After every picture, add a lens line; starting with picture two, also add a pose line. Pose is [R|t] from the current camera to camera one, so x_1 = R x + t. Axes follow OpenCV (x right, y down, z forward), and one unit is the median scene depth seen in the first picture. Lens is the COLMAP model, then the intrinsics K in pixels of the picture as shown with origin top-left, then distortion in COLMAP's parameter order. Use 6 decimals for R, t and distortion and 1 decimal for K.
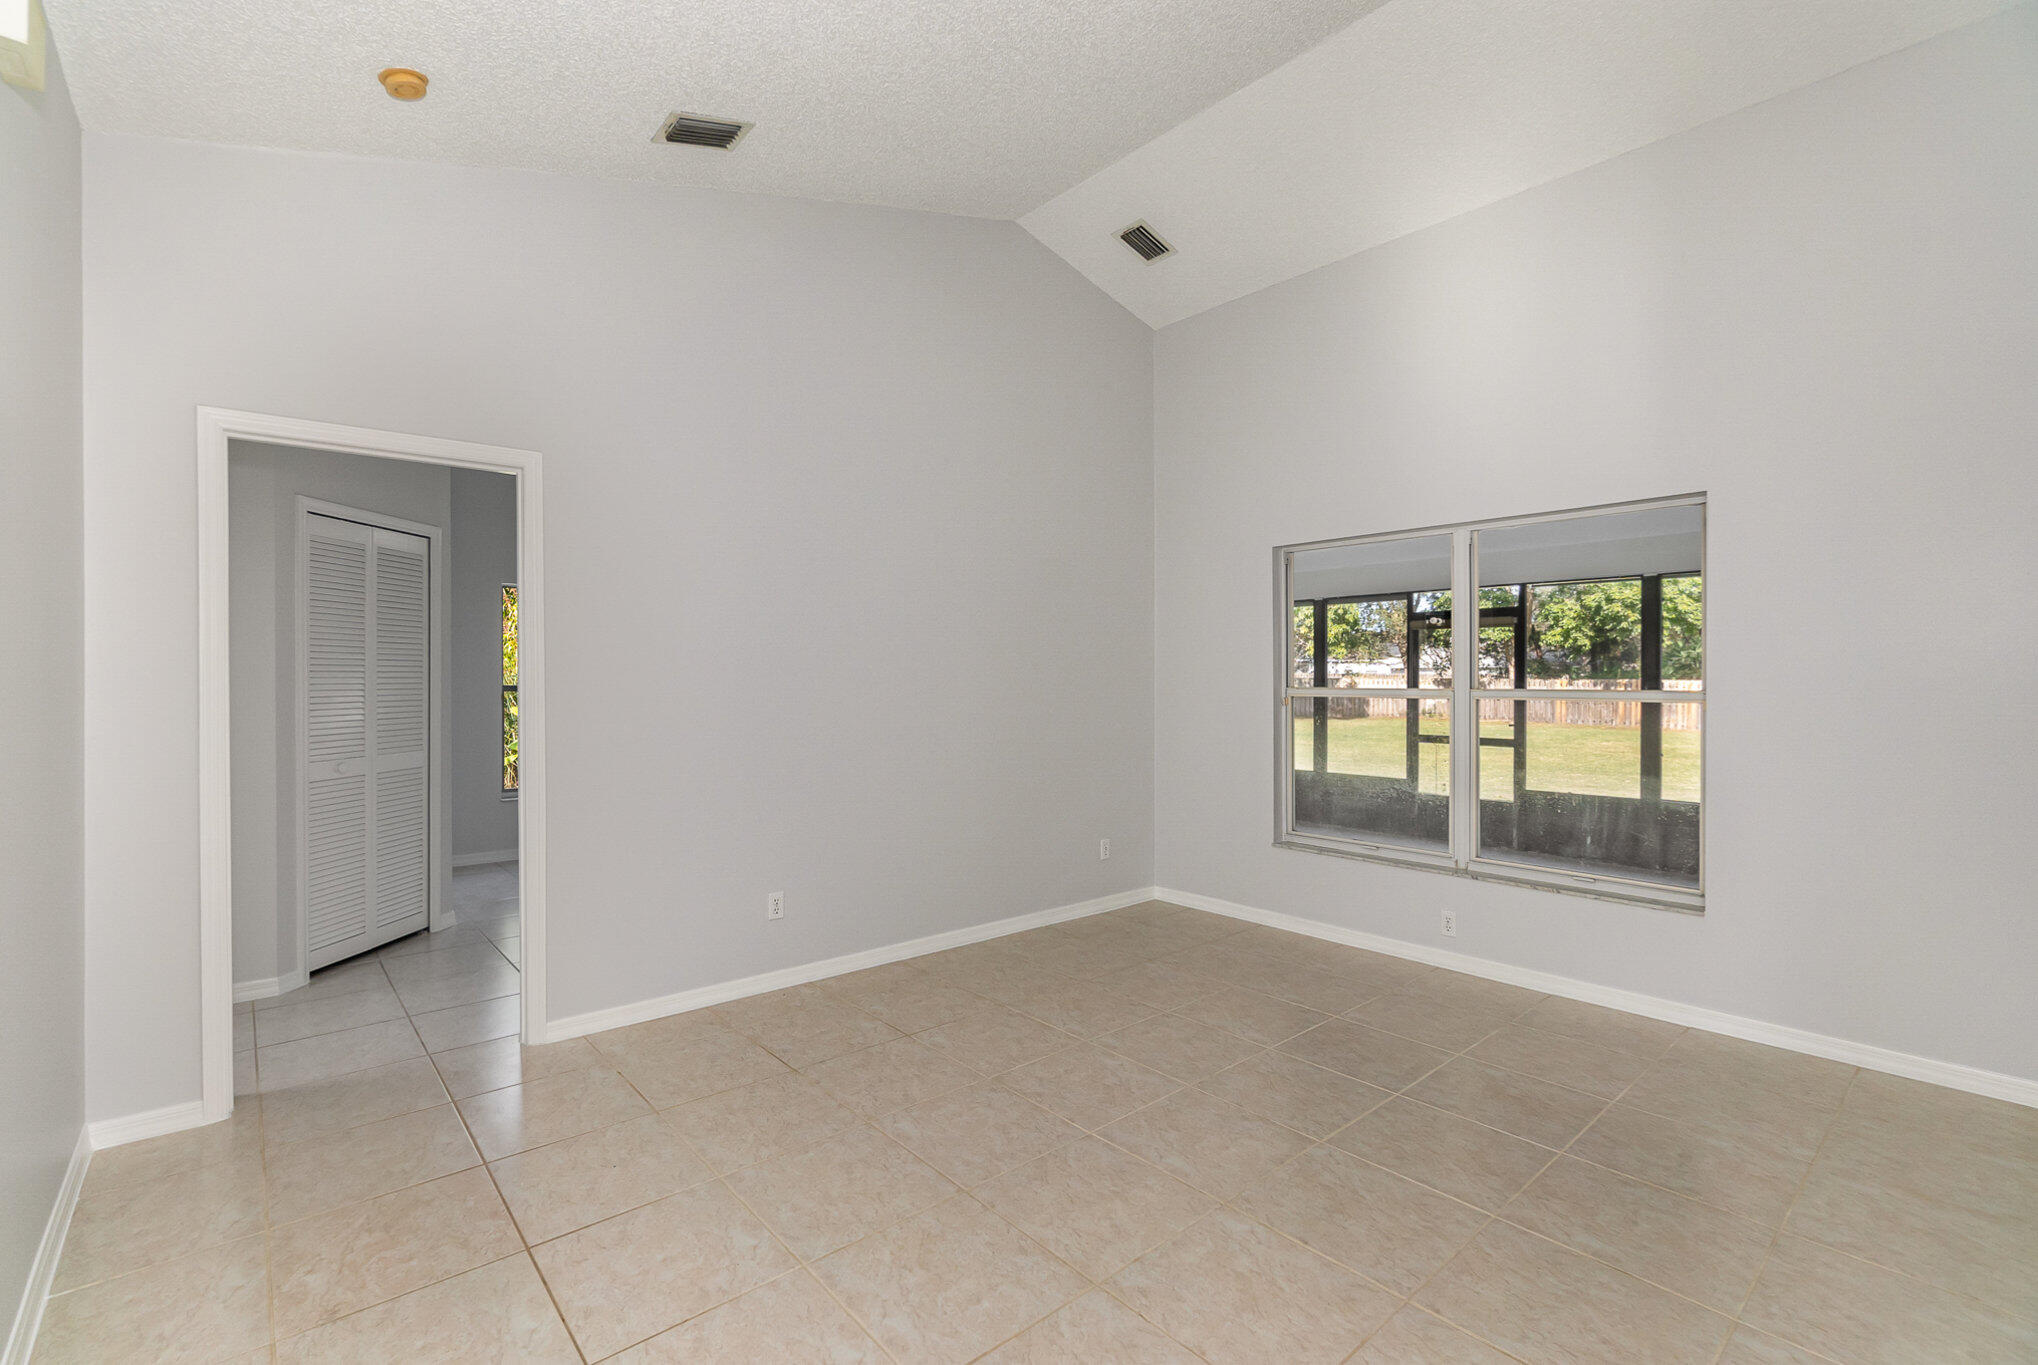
lens RADIAL K [[895.2, 0, 997.5], [0, 895.2, 680.8], [0, 0, 1]] dist [0.002454, -0.000444]
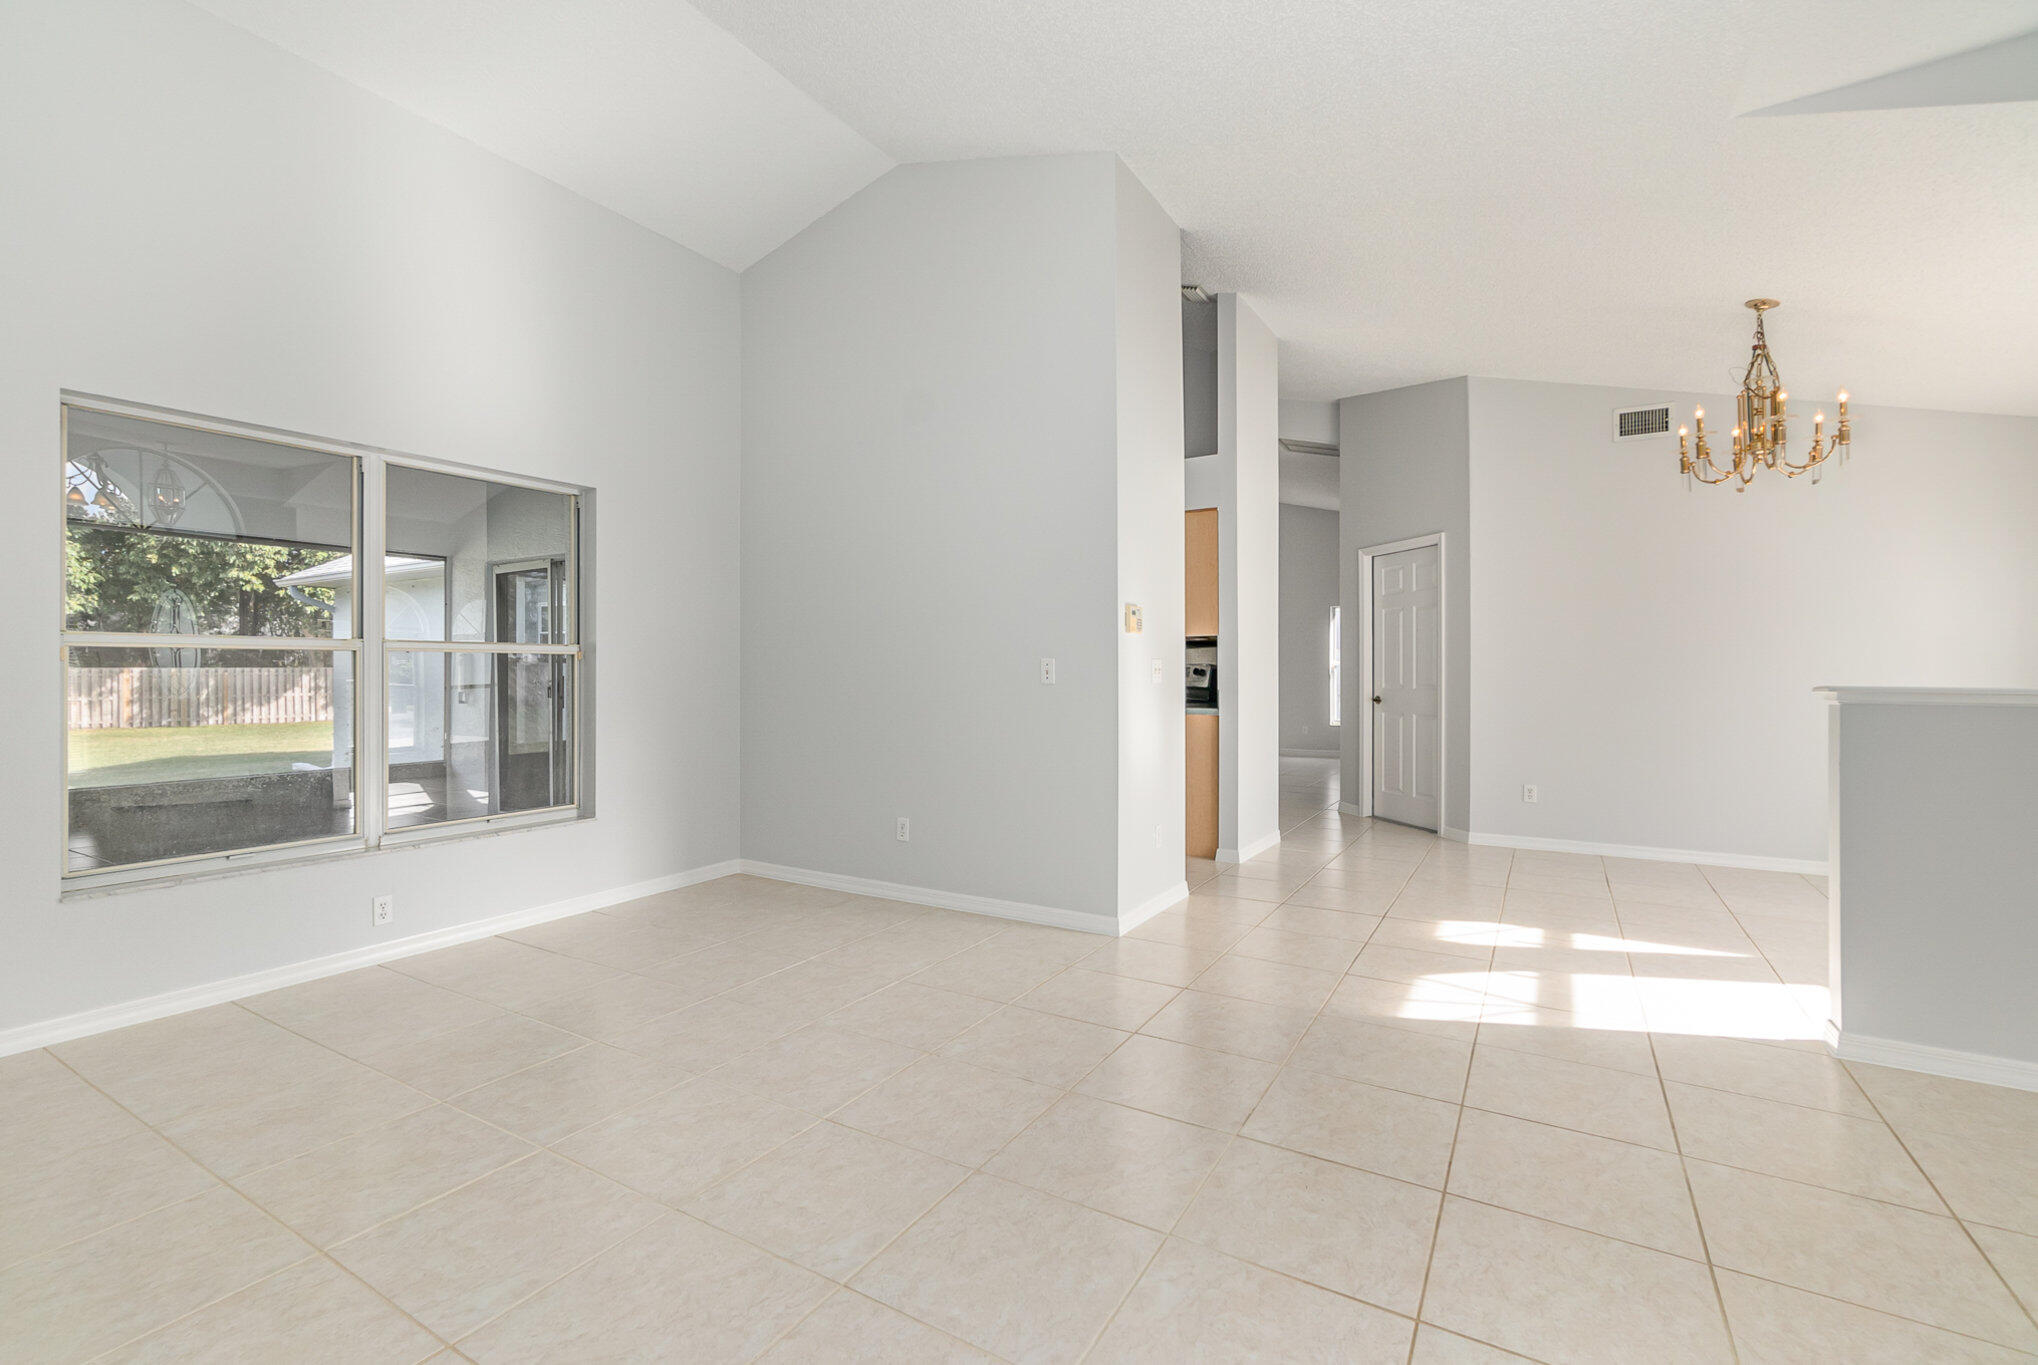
lens RADIAL K [[889.1, 0, 1002.6], [0, 889.1, 673.3], [0, 0, 1]] dist [-0.001865, -0.000142]
pose [[-0.297787, -0.007919, 0.954600, -0.541971], [0.005757, 0.999933, 0.010091, 0.042519], [-0.954615, 0.008501, -0.297721, 0.759432]]
